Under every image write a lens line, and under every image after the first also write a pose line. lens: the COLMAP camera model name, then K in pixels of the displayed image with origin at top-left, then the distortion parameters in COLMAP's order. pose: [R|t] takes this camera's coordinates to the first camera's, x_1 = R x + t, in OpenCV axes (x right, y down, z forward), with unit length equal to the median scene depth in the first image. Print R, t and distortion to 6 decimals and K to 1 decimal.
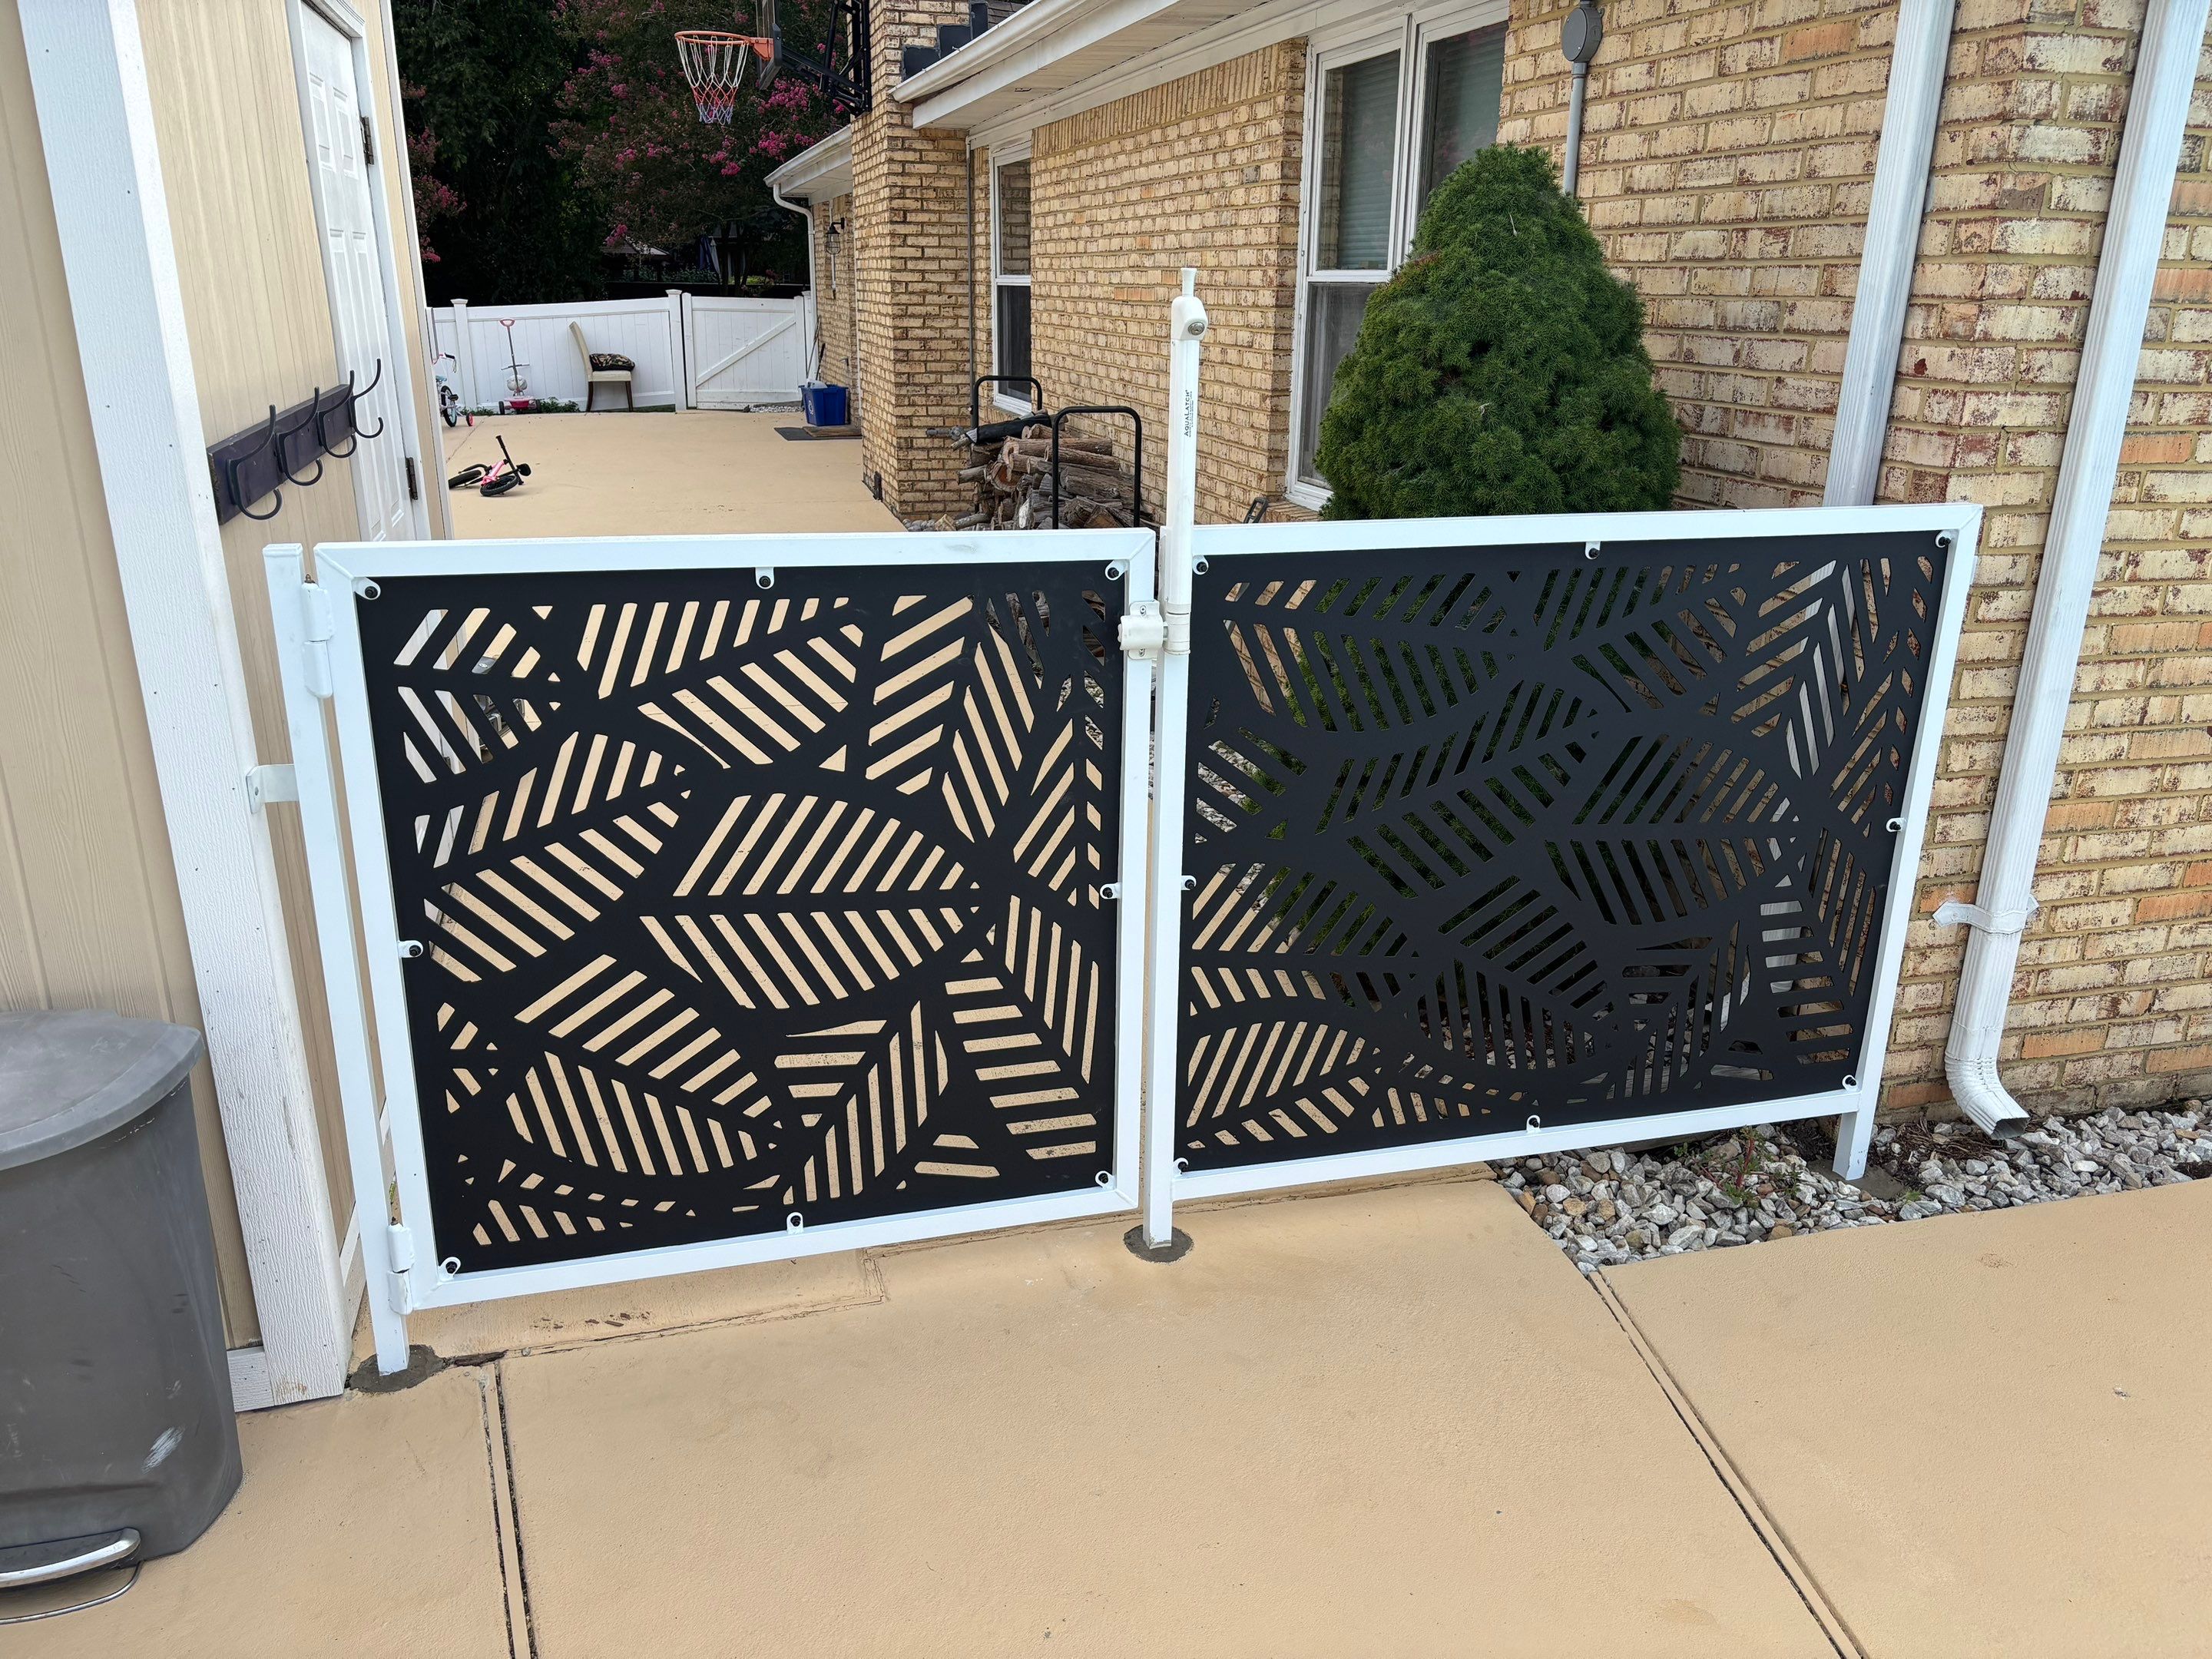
lens RADIAL K [[1661.3, 0, 1106.0], [0, 1661.3, 829.5], [0, 0, 1]] dist [0.040771, -0.049257]
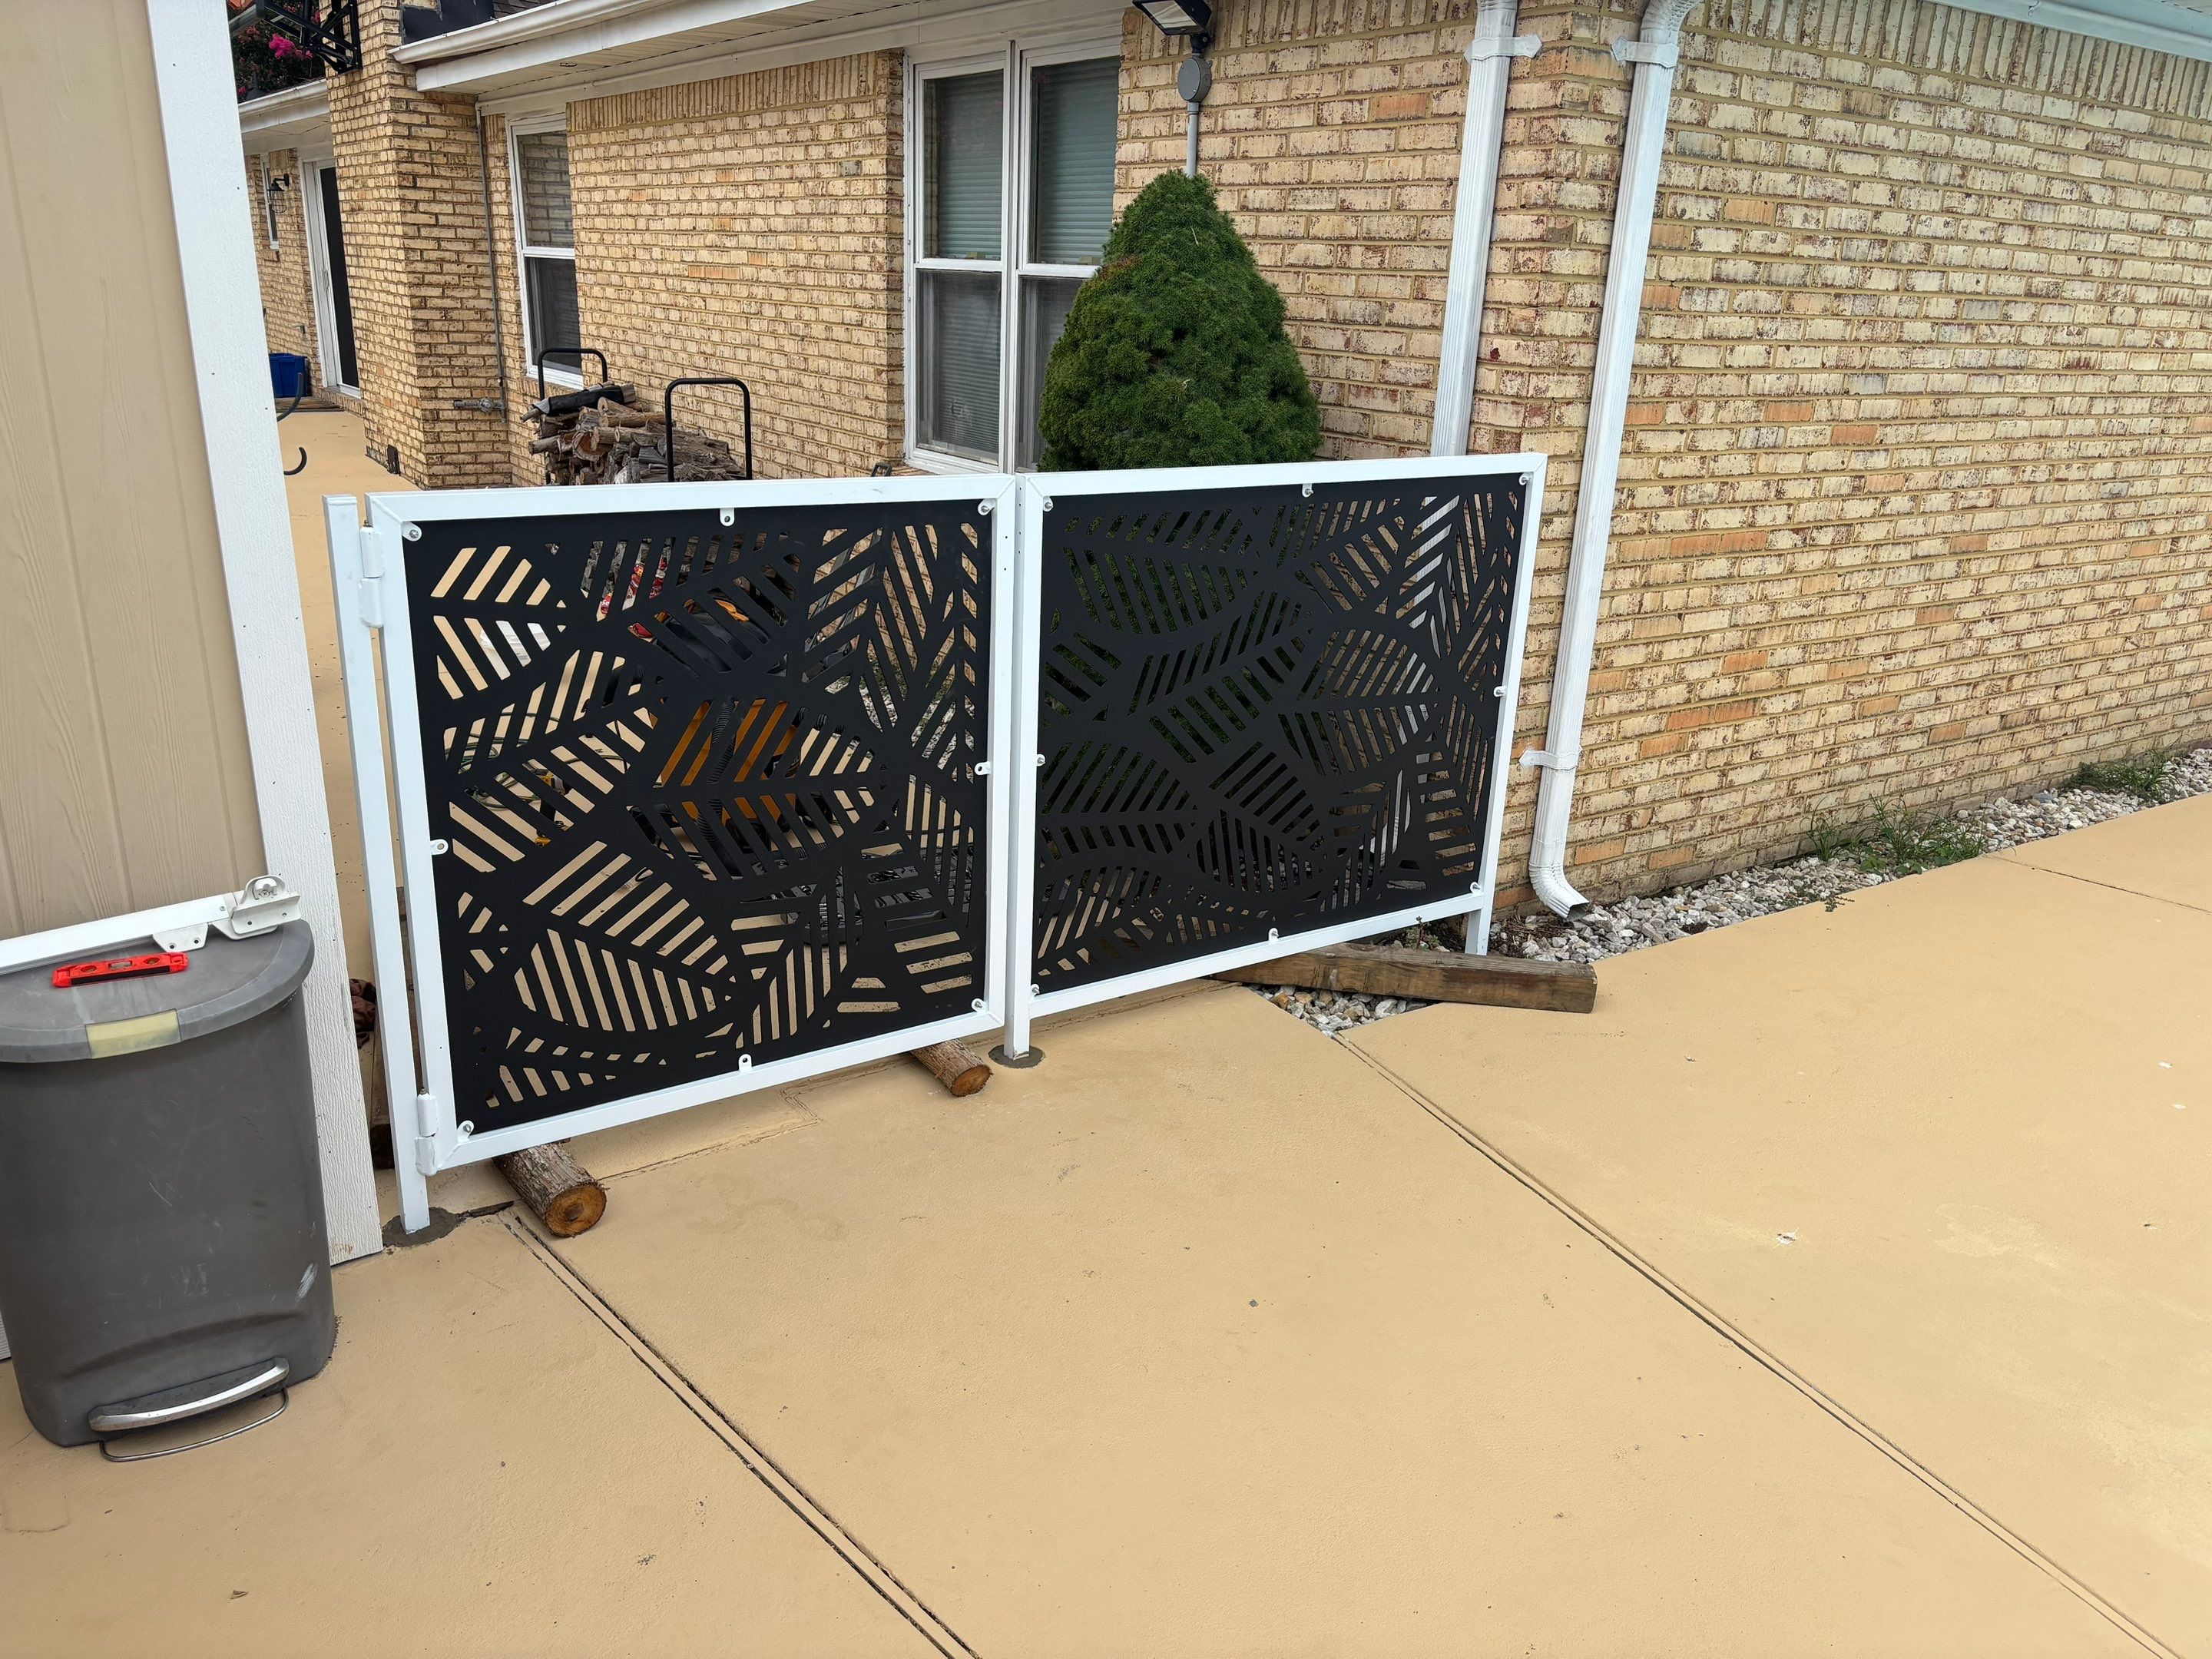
lens RADIAL K [[1683.7, 0, 1106.0], [0, 1683.7, 829.5], [0, 0, 1]] dist [0.016589, -0.006192]
pose [[0.945051, -0.079035, 0.317225, -0.257518], [0.075683, 0.996869, 0.022899, 0.050469], [-0.318042, 0.002368, 0.948074, -0.186656]]
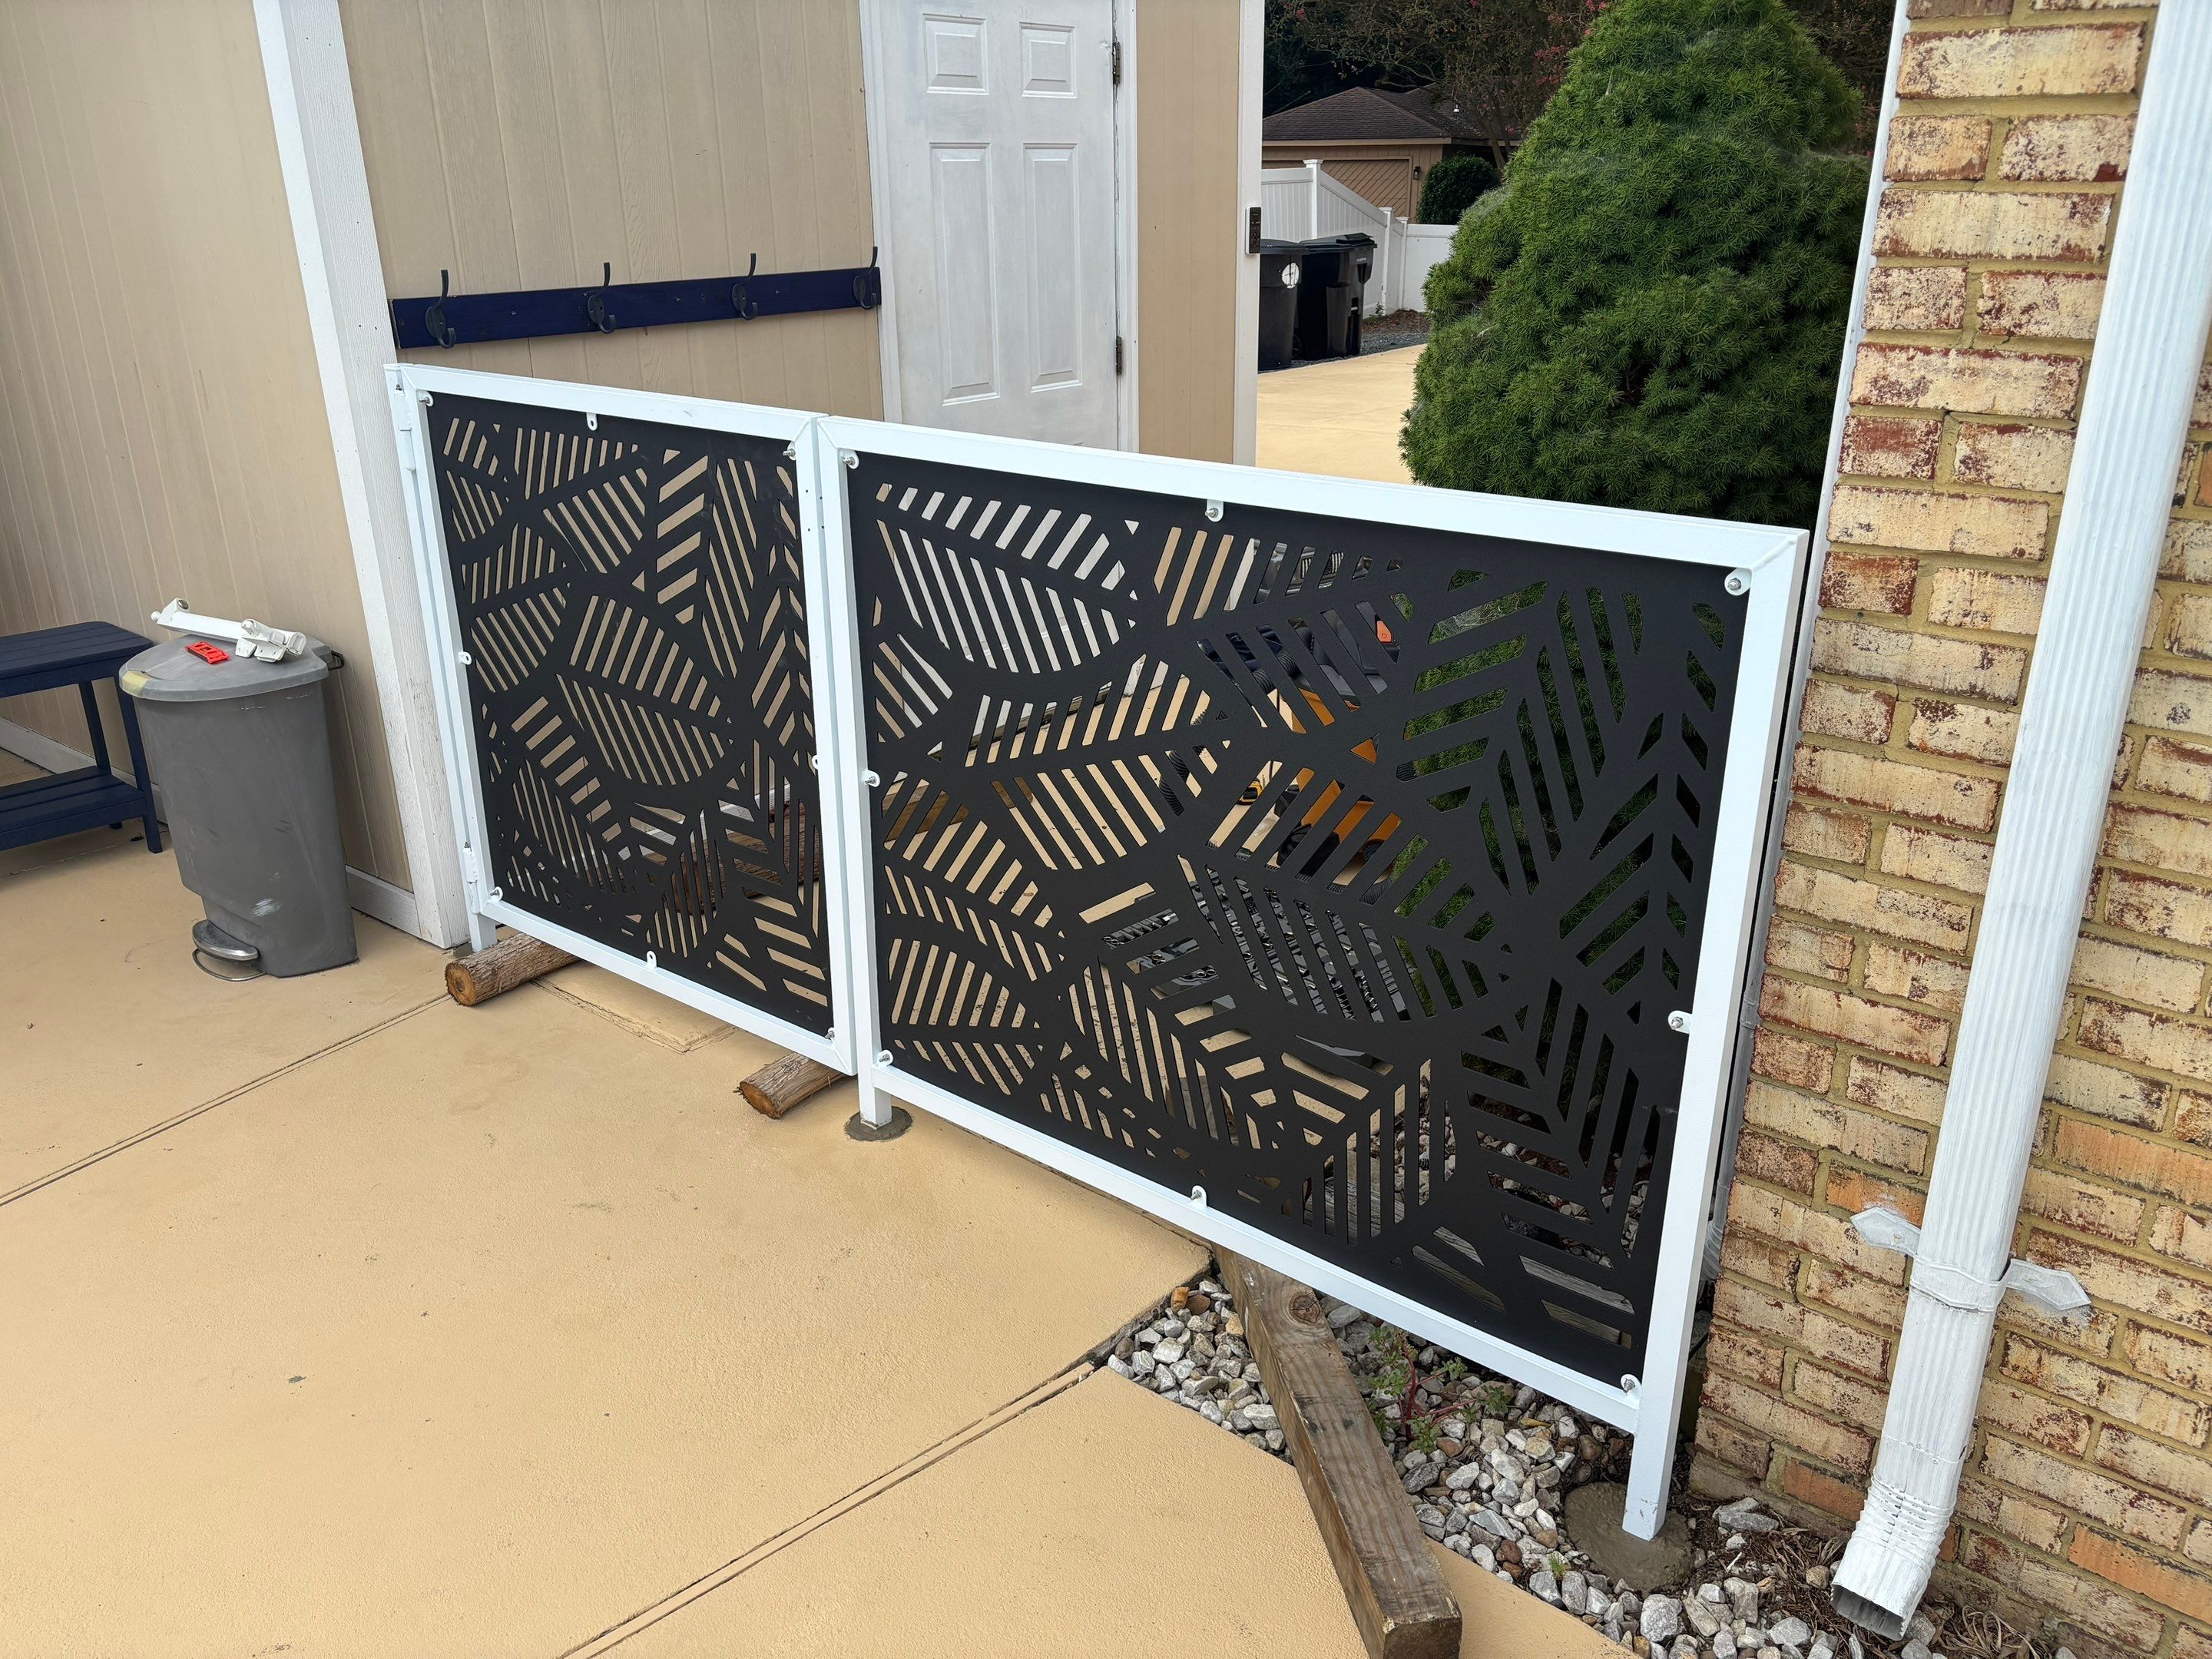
lens RADIAL K [[1683.7, 0, 1106.0], [0, 1683.7, 829.5], [0, 0, 1]] dist [0.016589, -0.006192]
pose [[0.585028, 0.281582, -0.760562, 0.761446], [-0.244973, 0.955341, 0.165261, -0.117046], [0.773130, 0.089635, 0.627881, 0.389978]]
